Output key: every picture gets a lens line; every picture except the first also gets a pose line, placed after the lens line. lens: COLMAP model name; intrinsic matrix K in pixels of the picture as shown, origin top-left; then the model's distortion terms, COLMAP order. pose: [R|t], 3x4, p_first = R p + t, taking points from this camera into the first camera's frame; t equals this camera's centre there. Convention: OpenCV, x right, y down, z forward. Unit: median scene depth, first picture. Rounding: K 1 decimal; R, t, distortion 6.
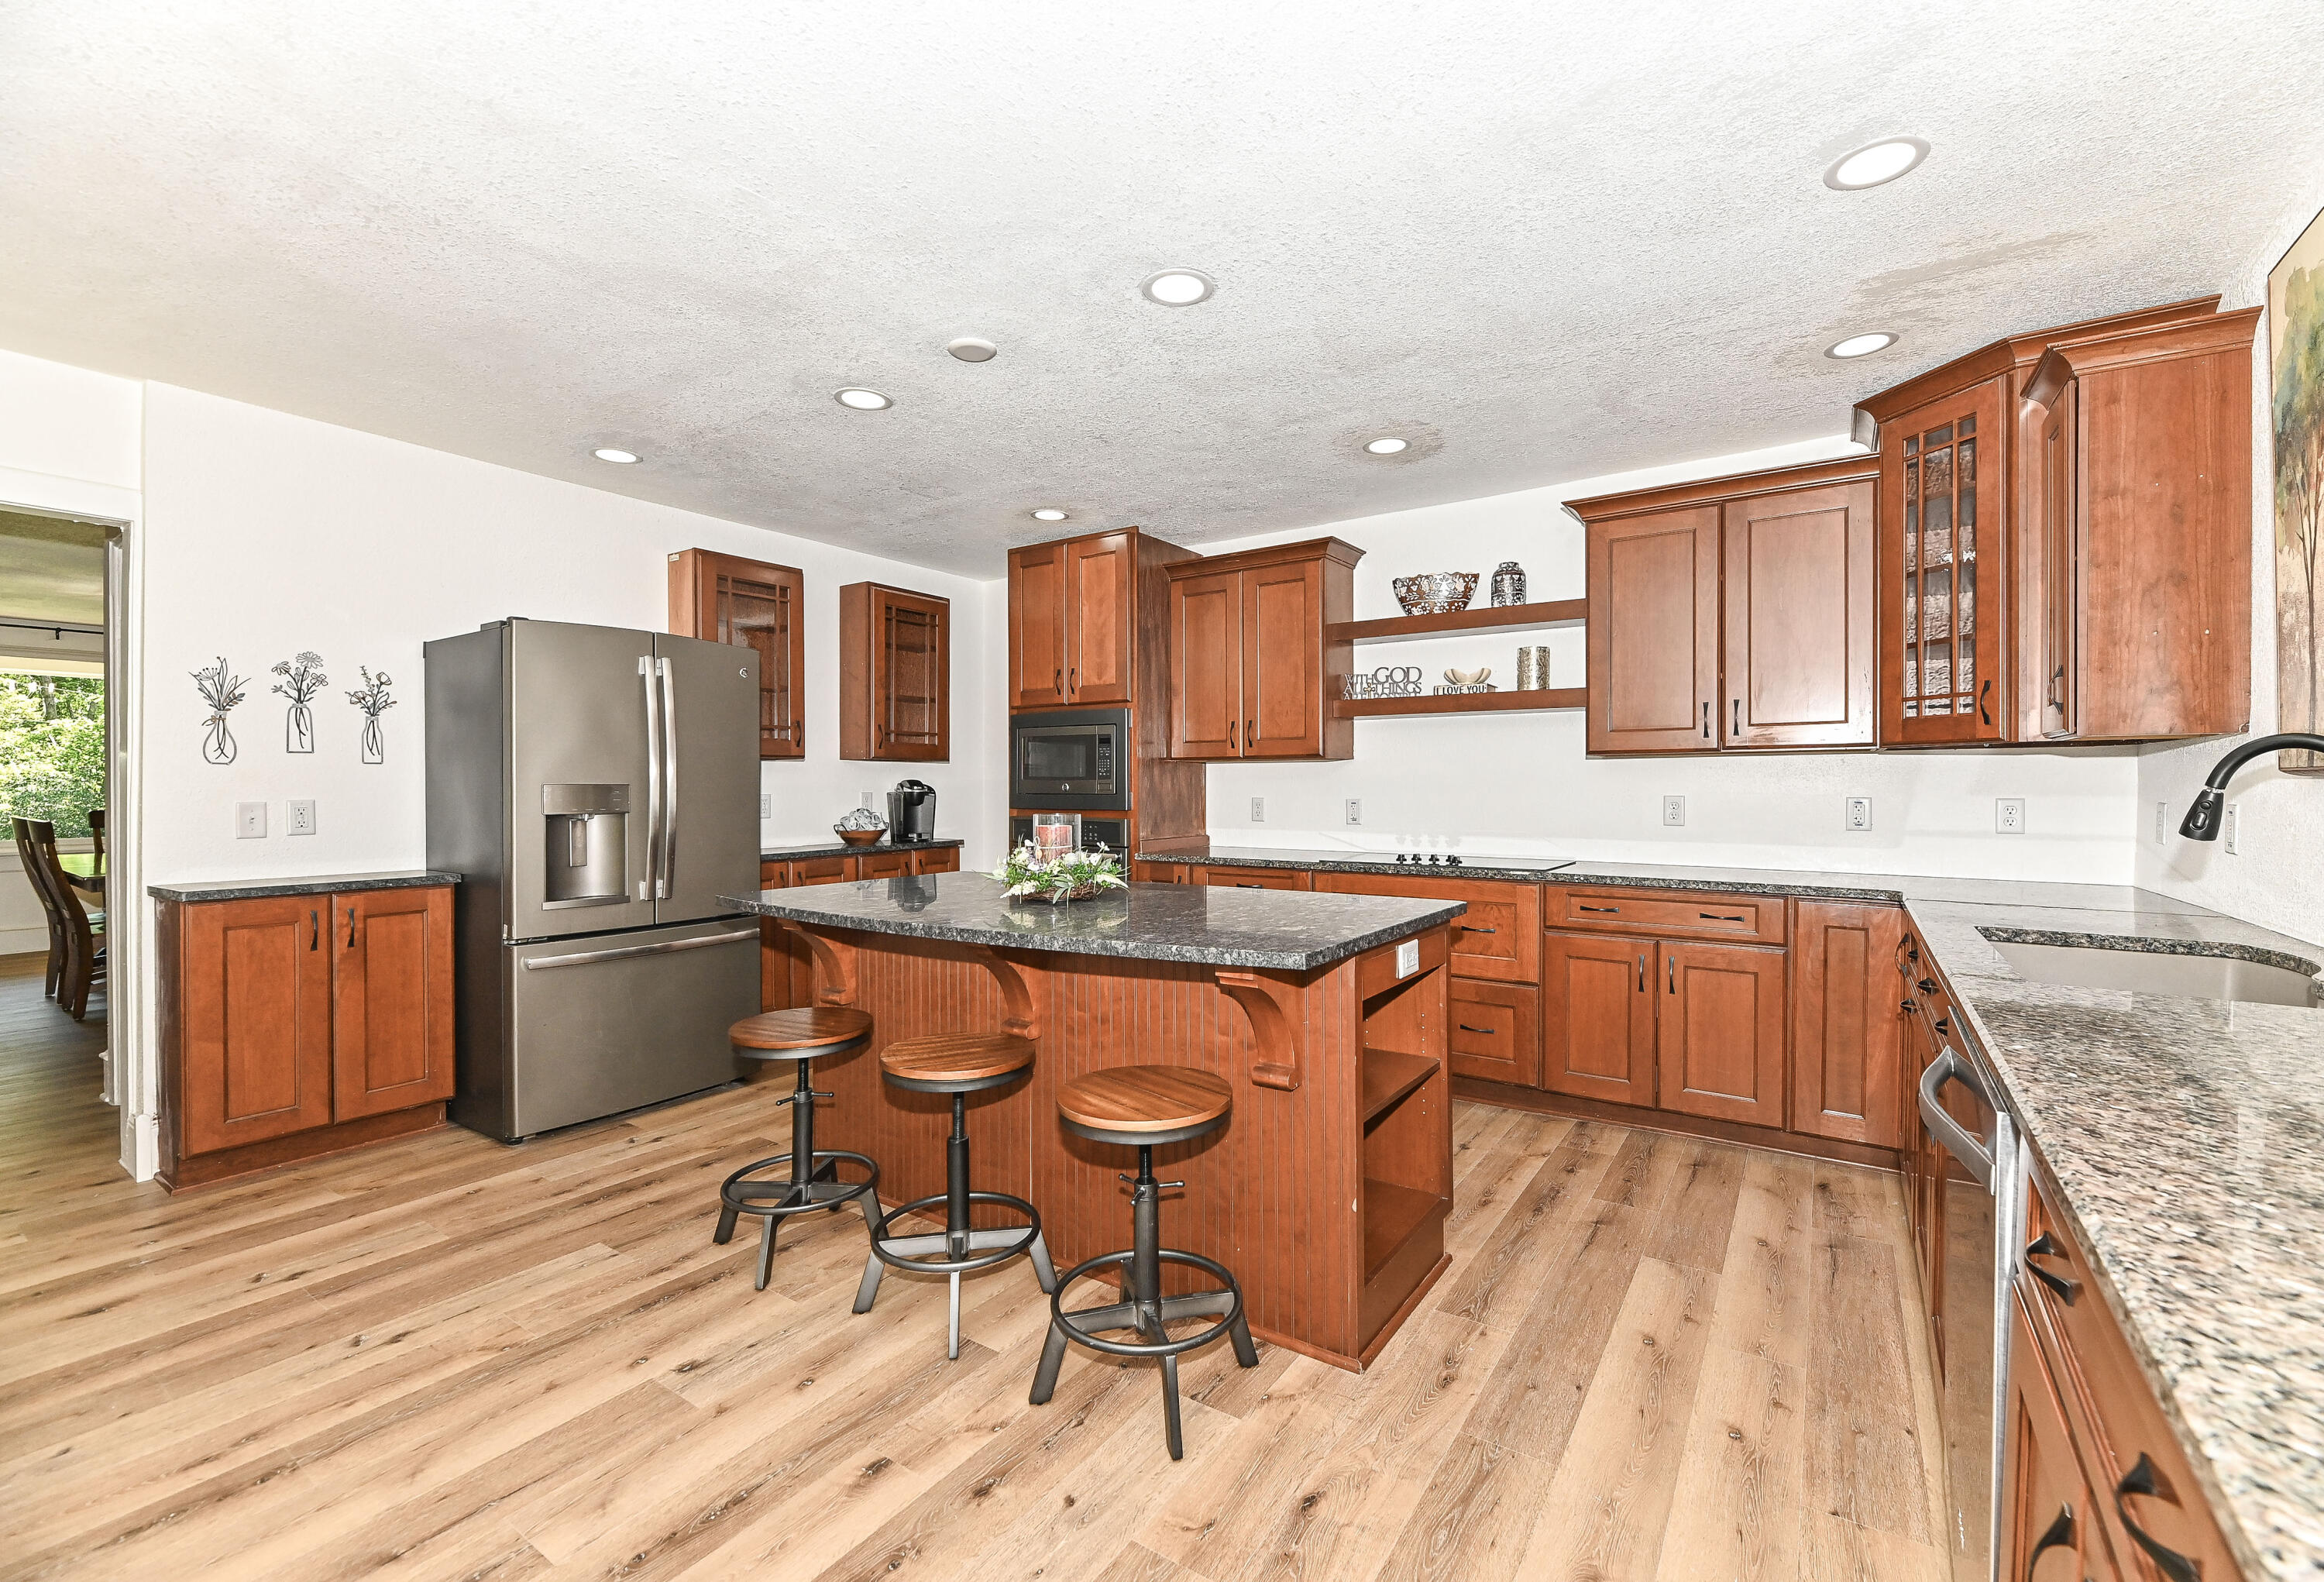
lens RADIAL K [[963.4, 0, 1180.2], [0, 963.4, 792.0], [0, 0, 1]] dist [-0.002898, -0.000994]
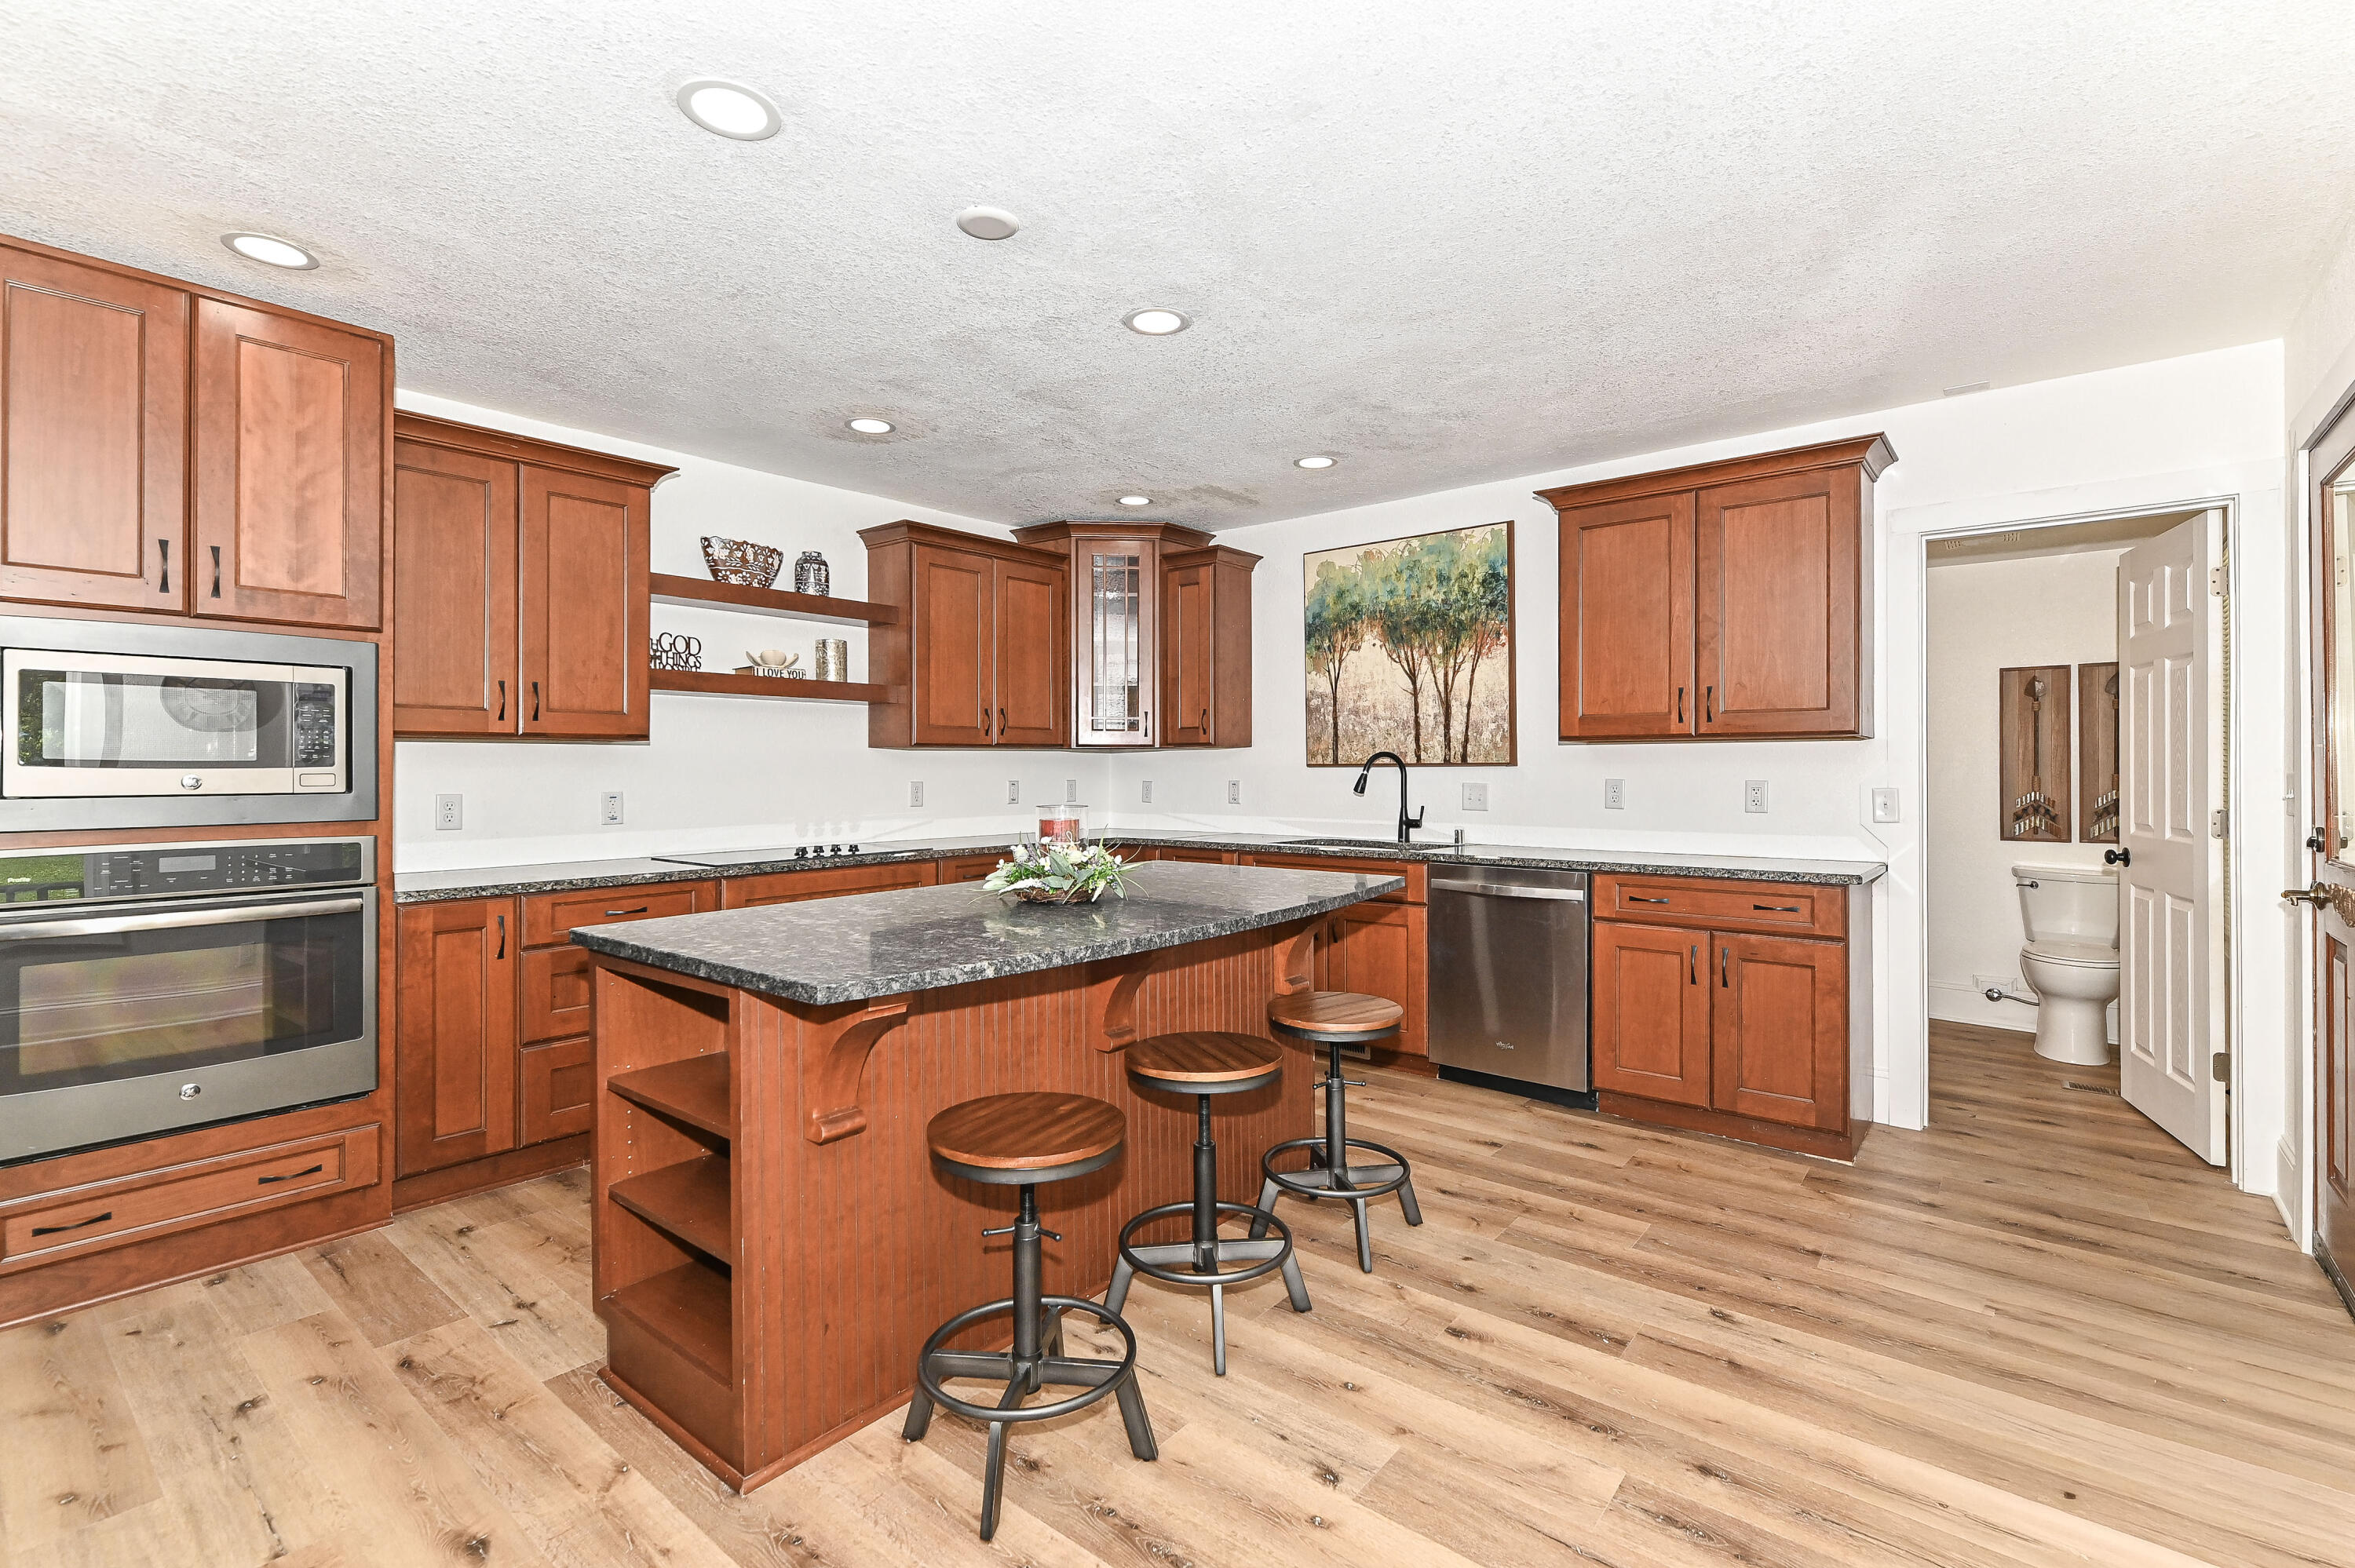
lens RADIAL K [[1049.7, 0, 1178.4], [0, 1049.7, 766.2], [0, 0, 1]] dist [0.001075, -0.002549]
pose [[0.098066, 0.003200, 0.995175, -0.866978], [0.010141, 0.999940, -0.004214, -0.007189], [-0.995128, 0.010505, 0.098028, 0.627526]]
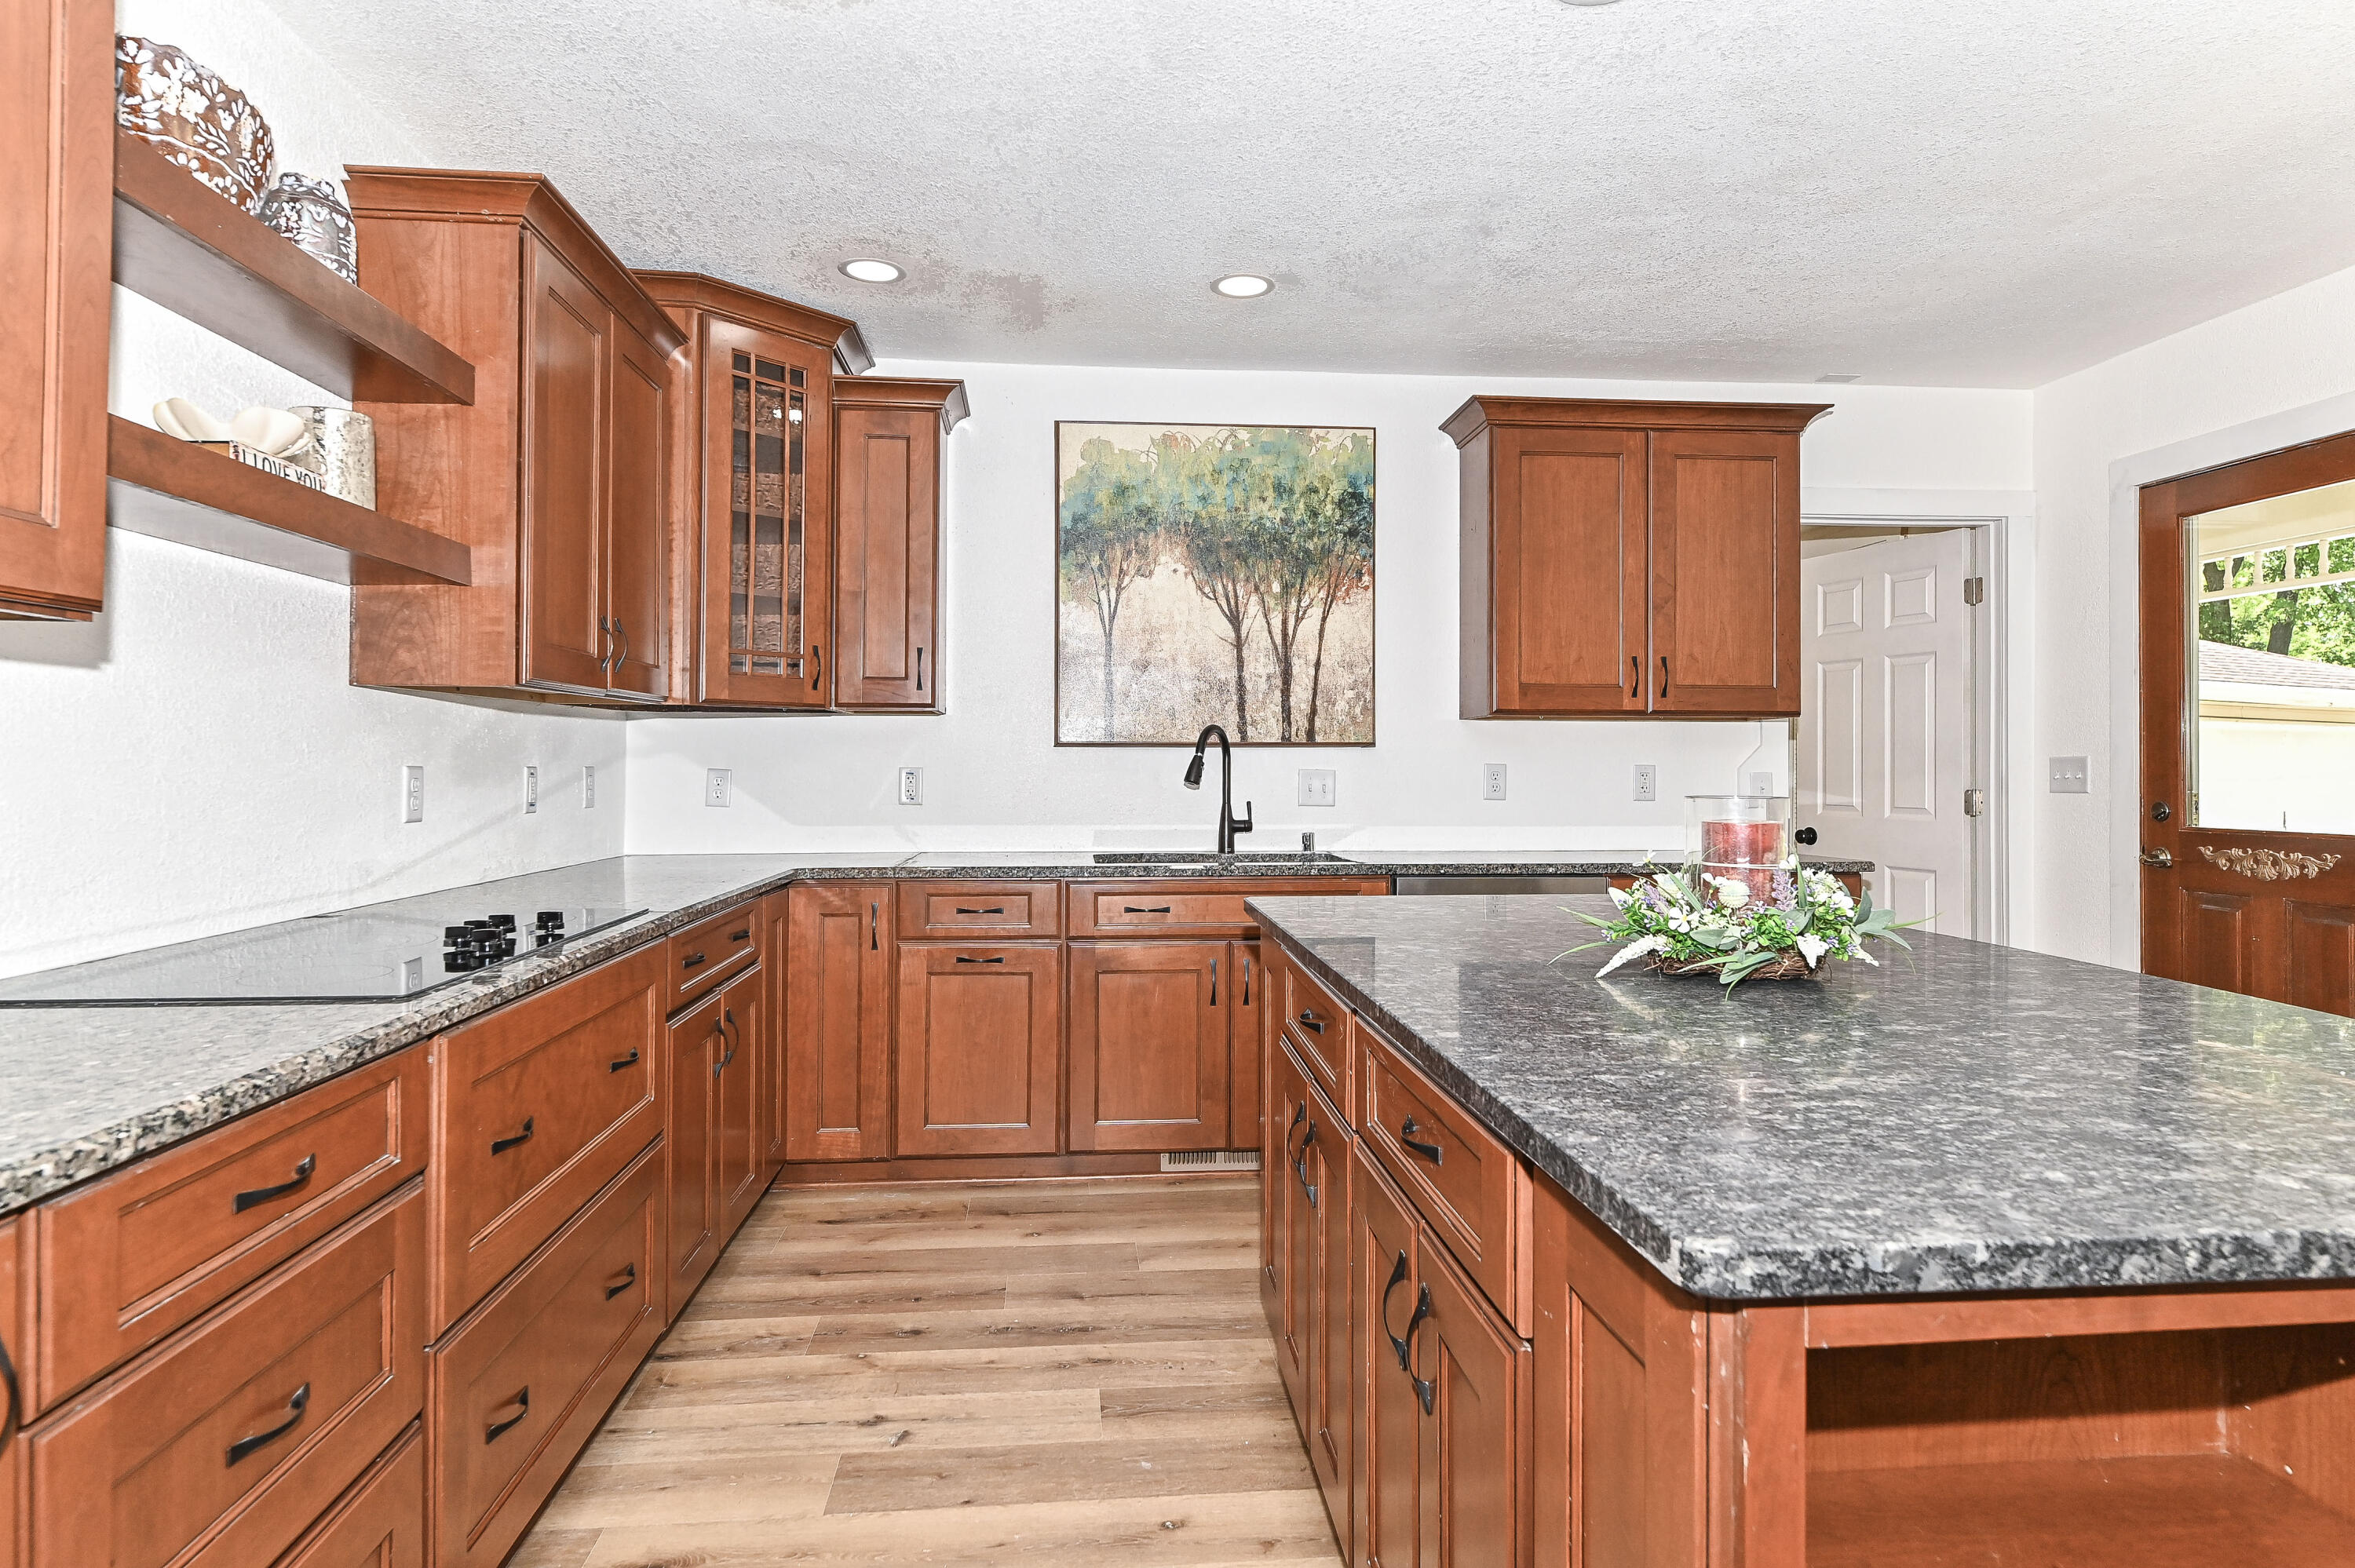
lens RADIAL K [[1307.0, 0, 1168.2], [0, 1307.0, 755.9], [0, 0, 1]] dist [0.008588, -0.003950]
pose [[-0.625443, 0.004017, 0.780260, -0.366646], [0.004559, 0.999988, -0.001494, 0.001124], [-0.780257, 0.002623, -0.625454, 1.294255]]
